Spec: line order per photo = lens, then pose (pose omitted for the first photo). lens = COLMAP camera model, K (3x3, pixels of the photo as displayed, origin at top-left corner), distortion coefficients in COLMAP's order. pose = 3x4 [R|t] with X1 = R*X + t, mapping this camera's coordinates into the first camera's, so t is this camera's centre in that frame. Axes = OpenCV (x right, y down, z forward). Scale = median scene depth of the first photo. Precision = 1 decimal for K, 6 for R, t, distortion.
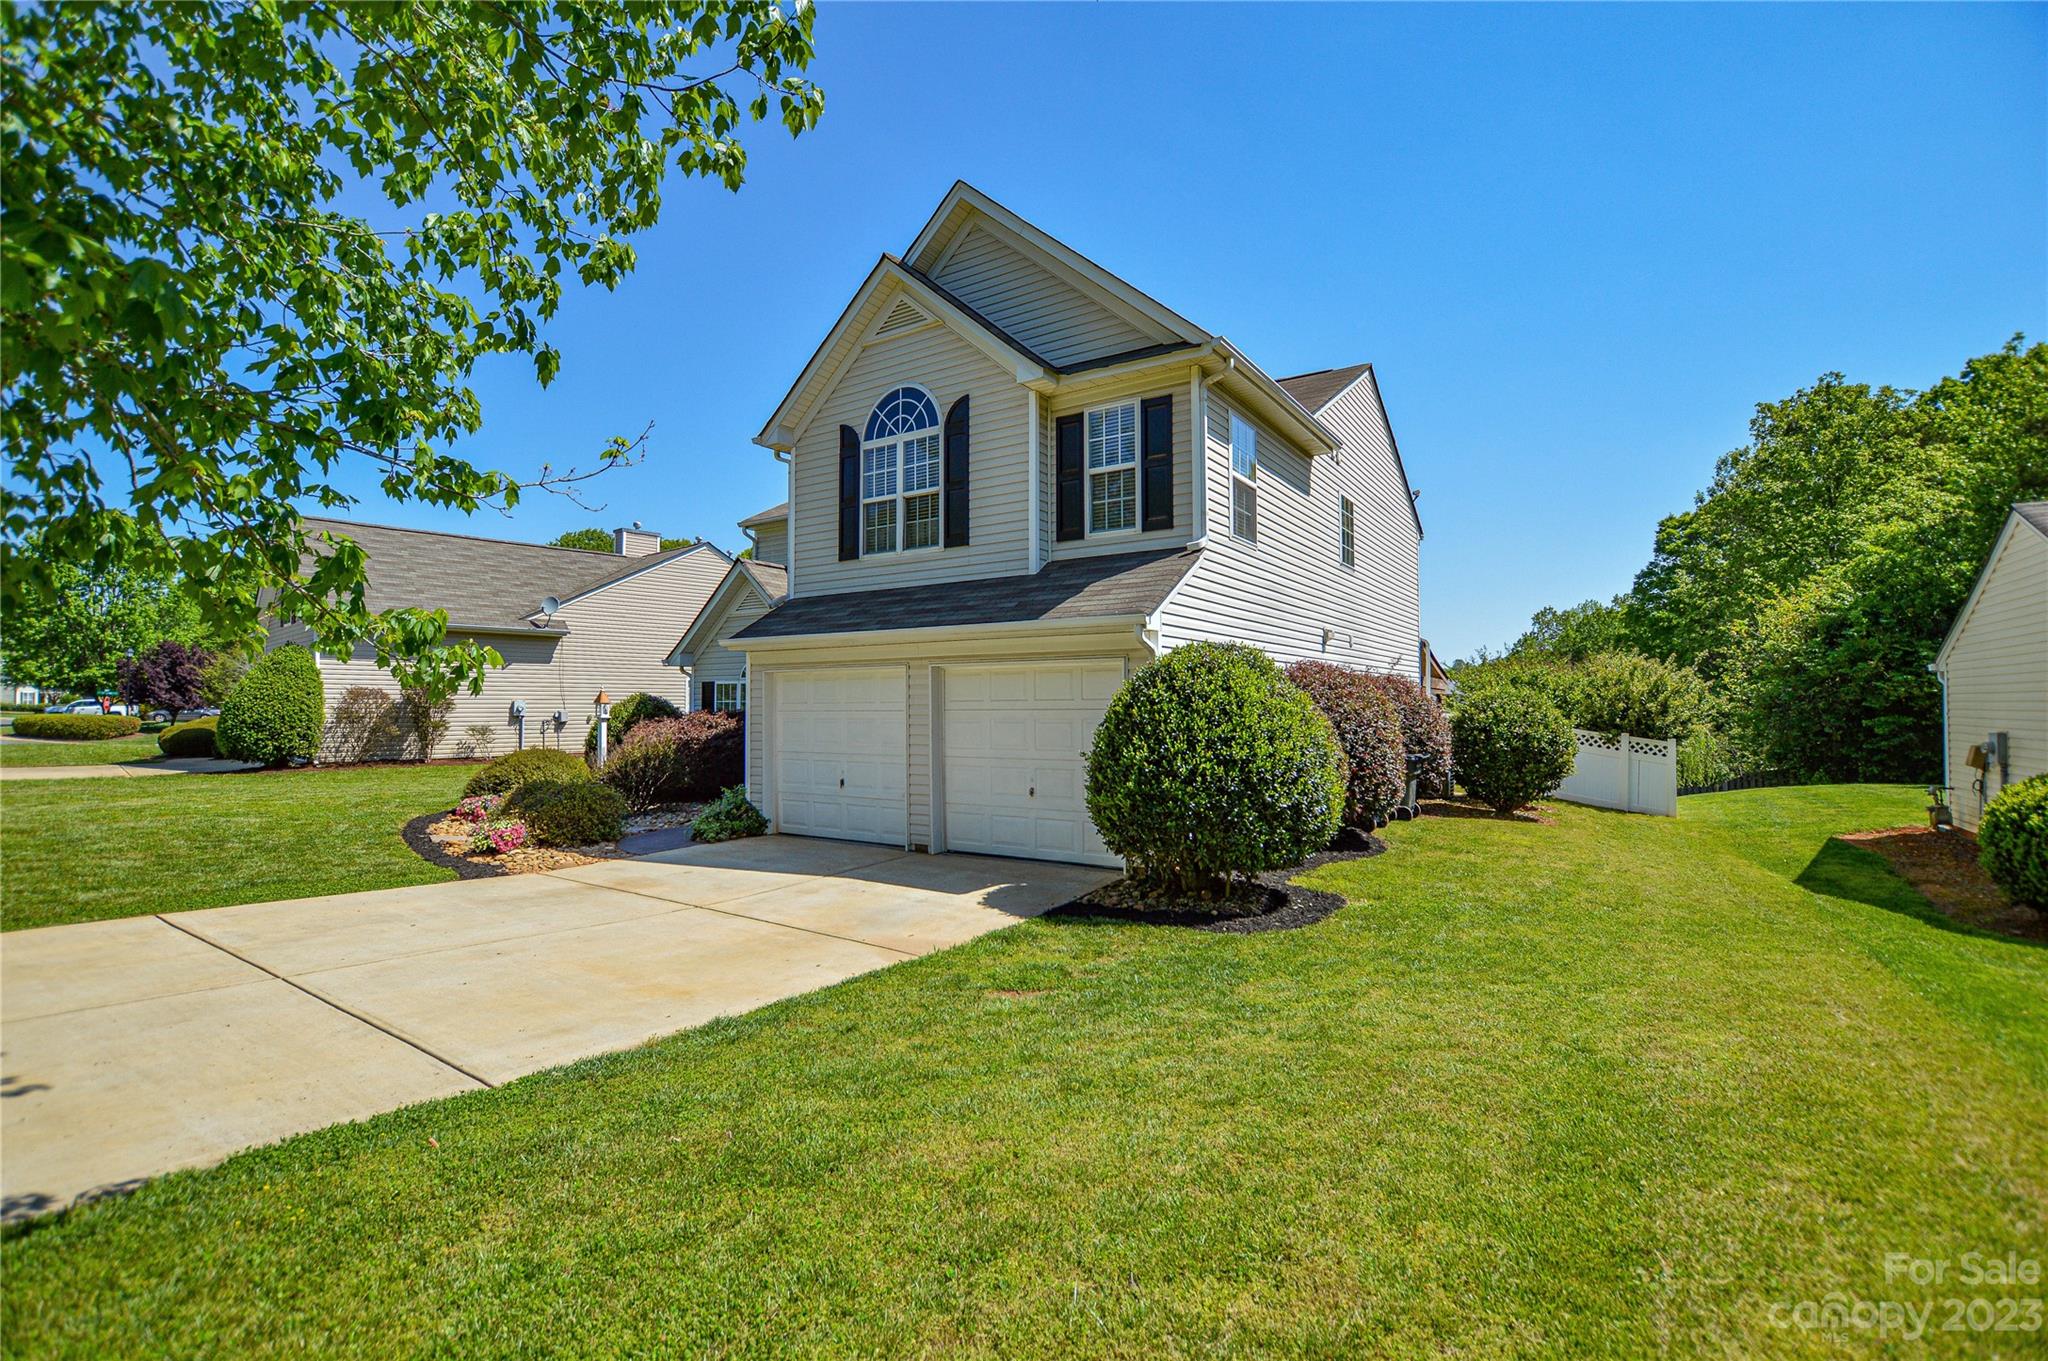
lens RADIAL K [[915.5, 0, 1024.0], [0, 915.5, 680.5], [0, 0, 1]] dist [-0.029408, -0.000172]
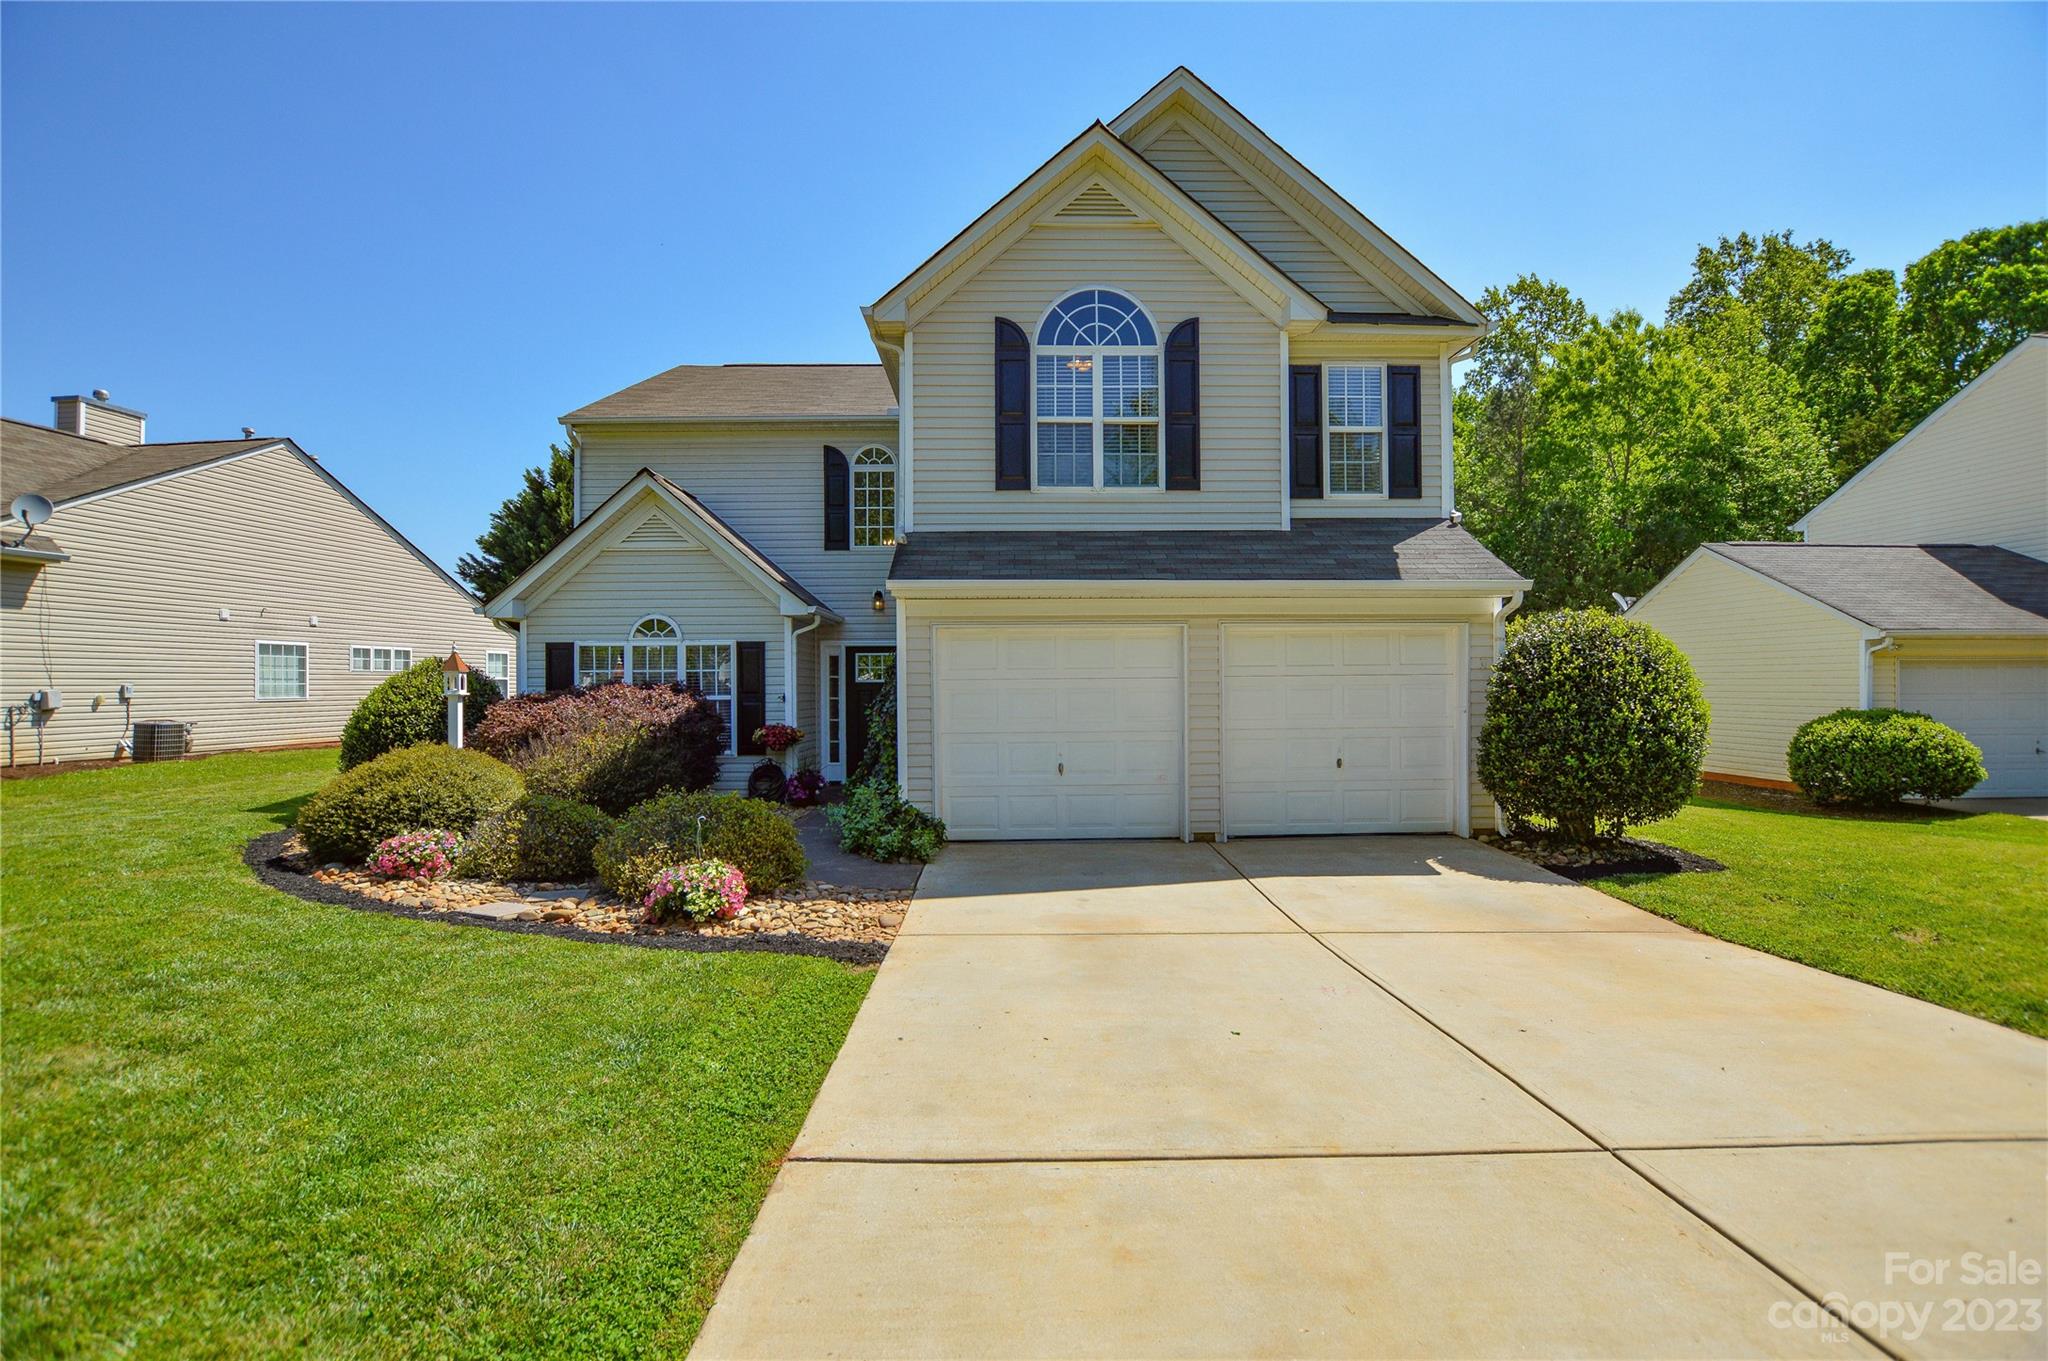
lens RADIAL K [[915.5, 0, 1024.0], [0, 915.5, 680.5], [0, 0, 1]] dist [-0.029408, -0.000172]
pose [[0.821317, -0.001249, 0.570470, -0.672559], [-0.011567, 0.999756, 0.018841, 0.019653], [-0.570355, -0.022073, 0.821102, 0.356797]]
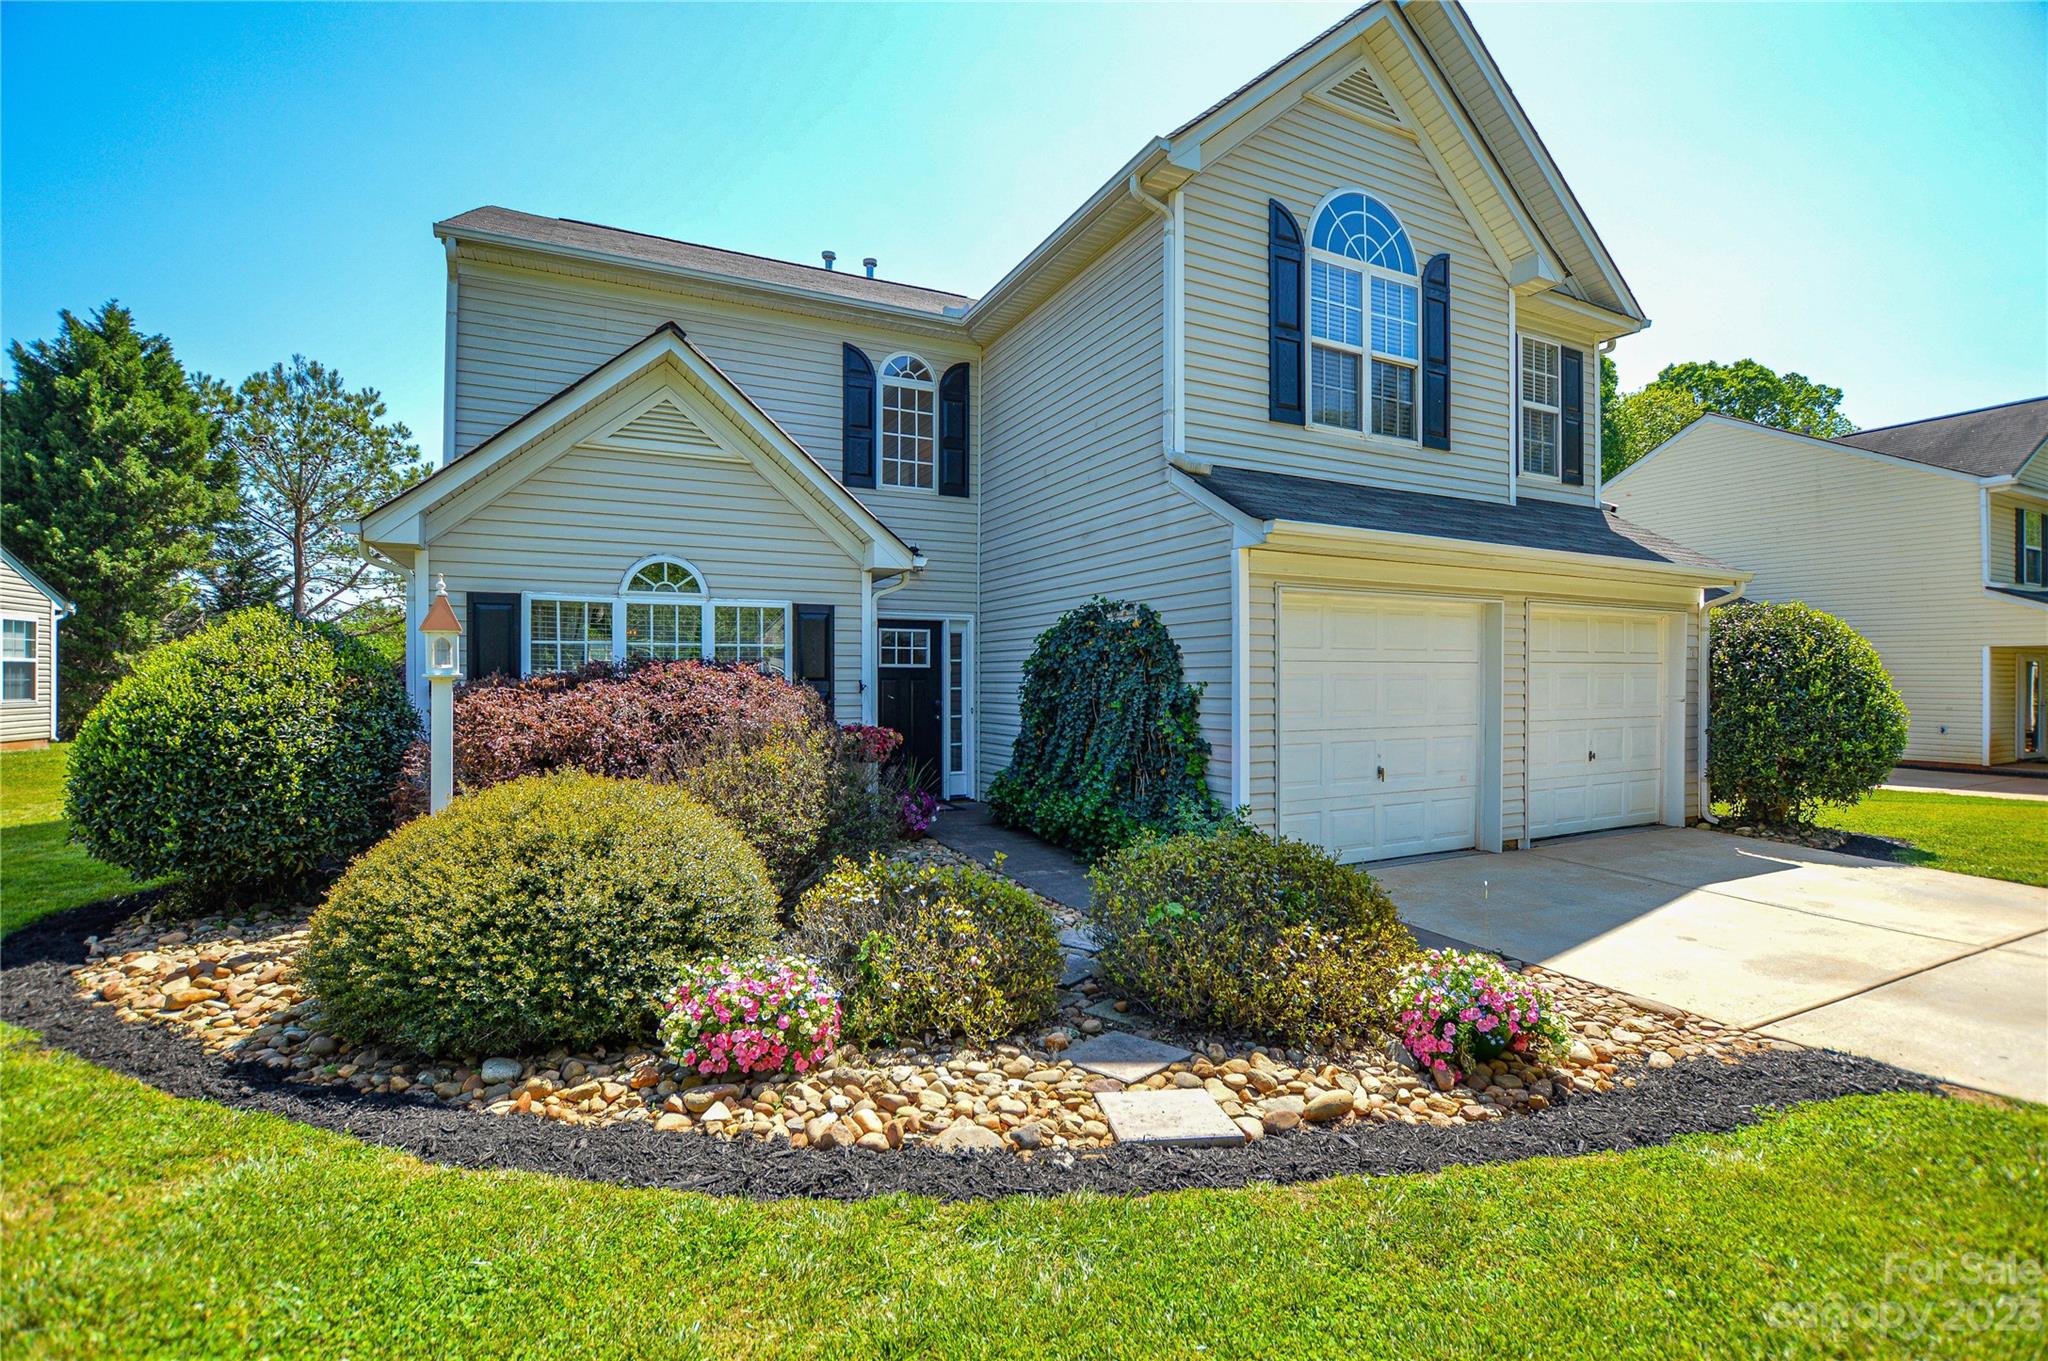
lens RADIAL K [[911.7, 0, 1024.0], [0, 911.7, 680.5], [0, 0, 1]] dist [-0.002005, -0.023181]
pose [[0.495563, -0.000471, 0.868572, -0.871901], [-0.026174, 0.999538, 0.015476, 0.042397], [-0.868178, -0.030404, 0.495321, 0.888056]]
